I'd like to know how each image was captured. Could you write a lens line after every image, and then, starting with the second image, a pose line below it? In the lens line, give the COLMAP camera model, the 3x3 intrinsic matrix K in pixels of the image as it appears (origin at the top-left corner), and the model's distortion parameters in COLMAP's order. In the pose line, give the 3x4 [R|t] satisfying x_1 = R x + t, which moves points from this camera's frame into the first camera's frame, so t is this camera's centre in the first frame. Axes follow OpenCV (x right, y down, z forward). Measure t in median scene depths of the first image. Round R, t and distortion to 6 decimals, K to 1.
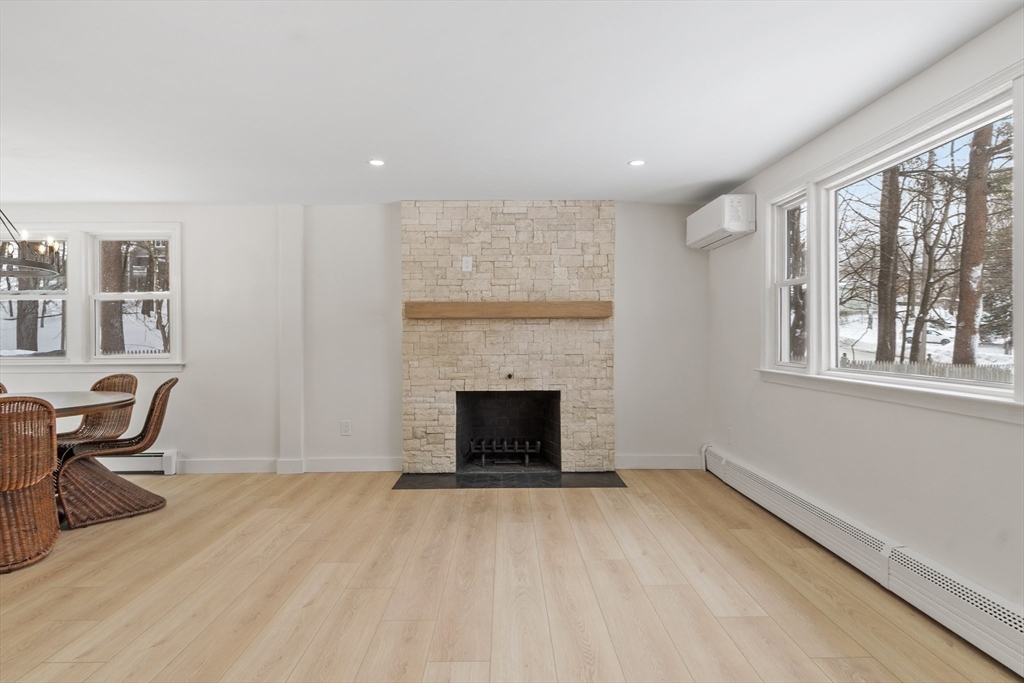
lens RADIAL K [[558.0, 0, 512.0], [0, 558.0, 341.5], [0, 0, 1]] dist [-0.002249, -0.000813]
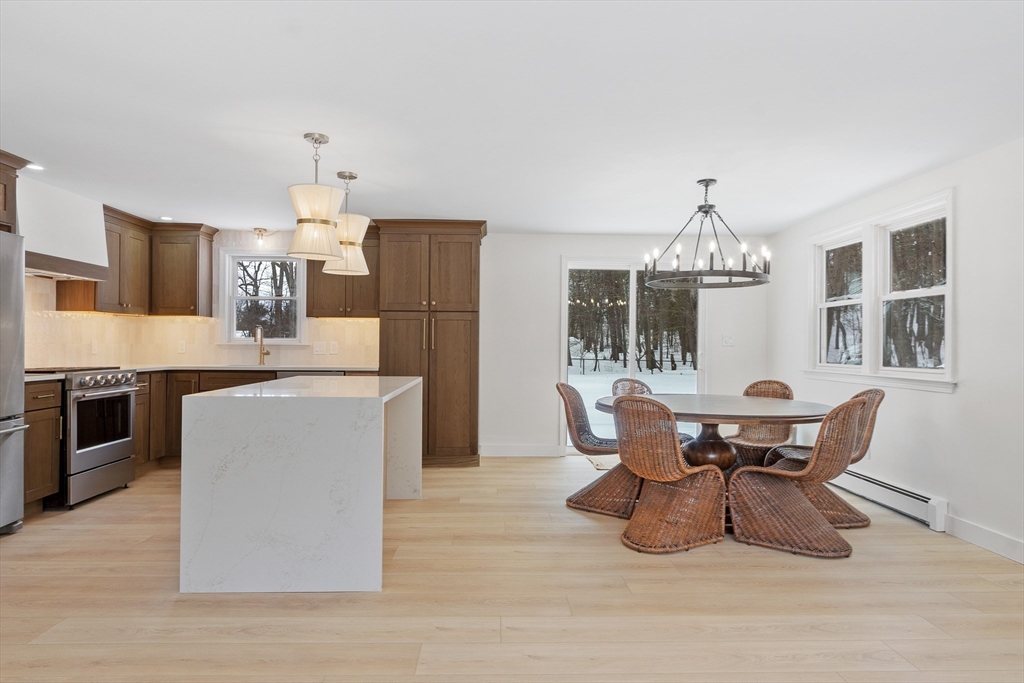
lens RADIAL K [[613.8, 0, 512.0], [0, 613.8, 341.5], [0, 0, 1]] dist [0.002641, 0.000128]
pose [[0.017145, 0.001088, -0.999852, 0.199464], [-0.015593, 0.999878, 0.000821, -0.005057], [0.999731, 0.015577, 0.017160, 0.421986]]
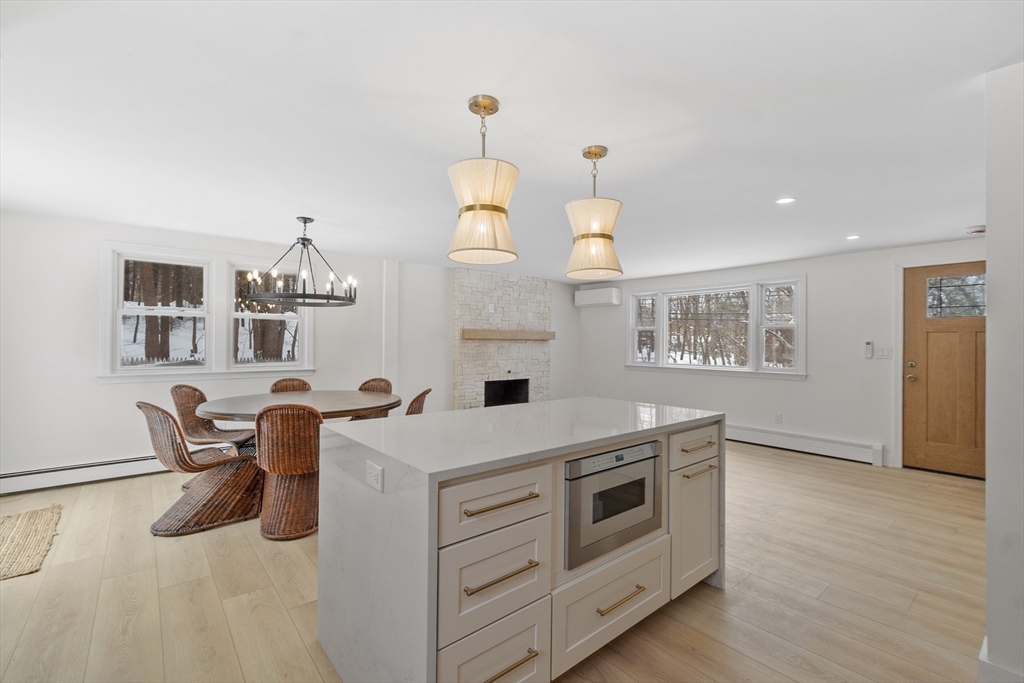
lens RADIAL K [[452.1, 0, 512.0], [0, 452.1, 341.5], [0, 0, 1]] dist [0.001318, 0.000279]
pose [[0.782065, 0.013193, 0.623057, -0.910365], [-0.004977, 0.999876, -0.014925, -0.013353], [-0.623177, 0.008572, 0.782034, -0.146354]]
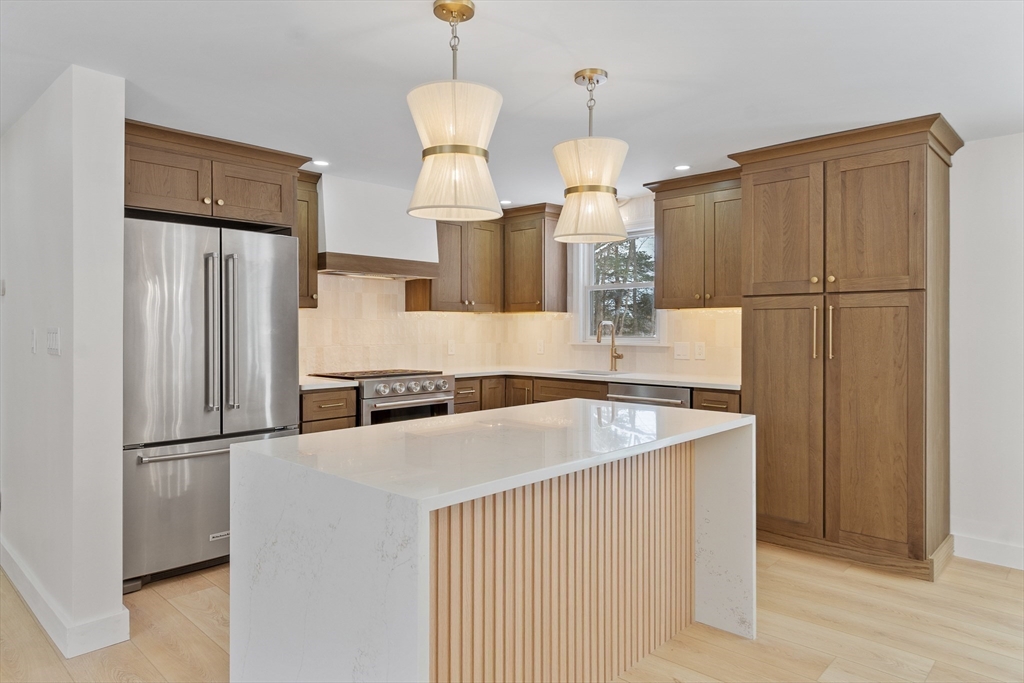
lens RADIAL K [[627.1, 0, 512.1], [0, 627.1, 329.5], [0, 0, 1]] dist [0.004488, 0.001456]
pose [[-0.703186, 0.005101, -0.710988, -0.243668], [-0.002765, 0.999947, 0.009910, -0.025616], [0.711001, 0.008935, -0.703134, 0.529751]]
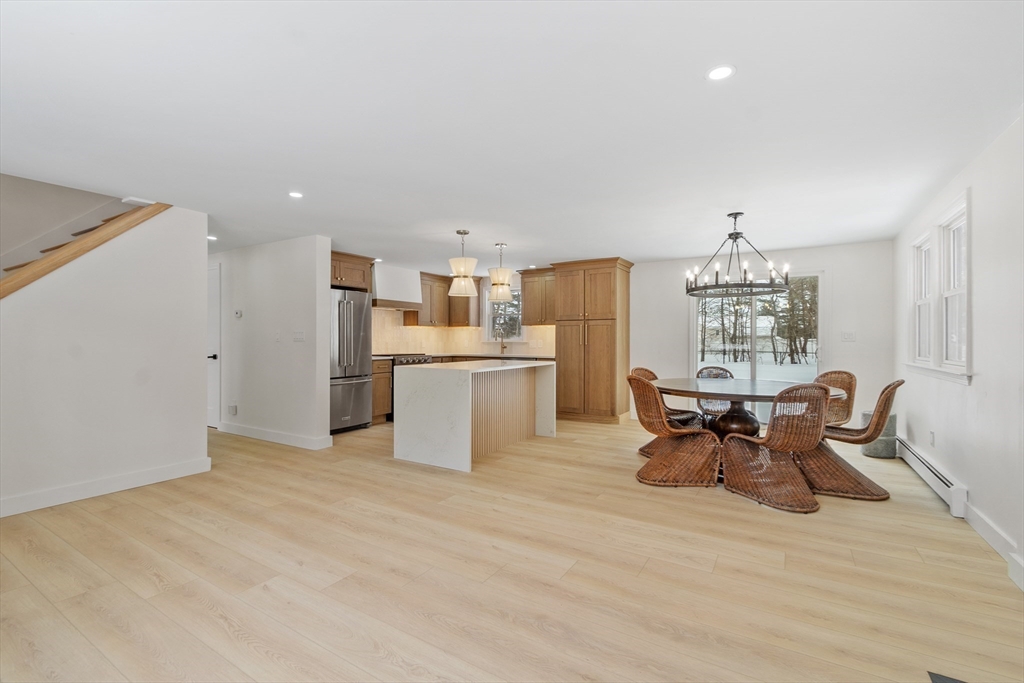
lens RADIAL K [[452.1, 0, 512.0], [0, 452.1, 341.5], [0, 0, 1]] dist [0.001318, 0.000279]
pose [[-0.537734, 0.006716, -0.843088, 0.257273], [-0.004445, 0.999932, 0.010801, -0.009554], [0.843103, 0.009555, -0.537667, 0.825952]]
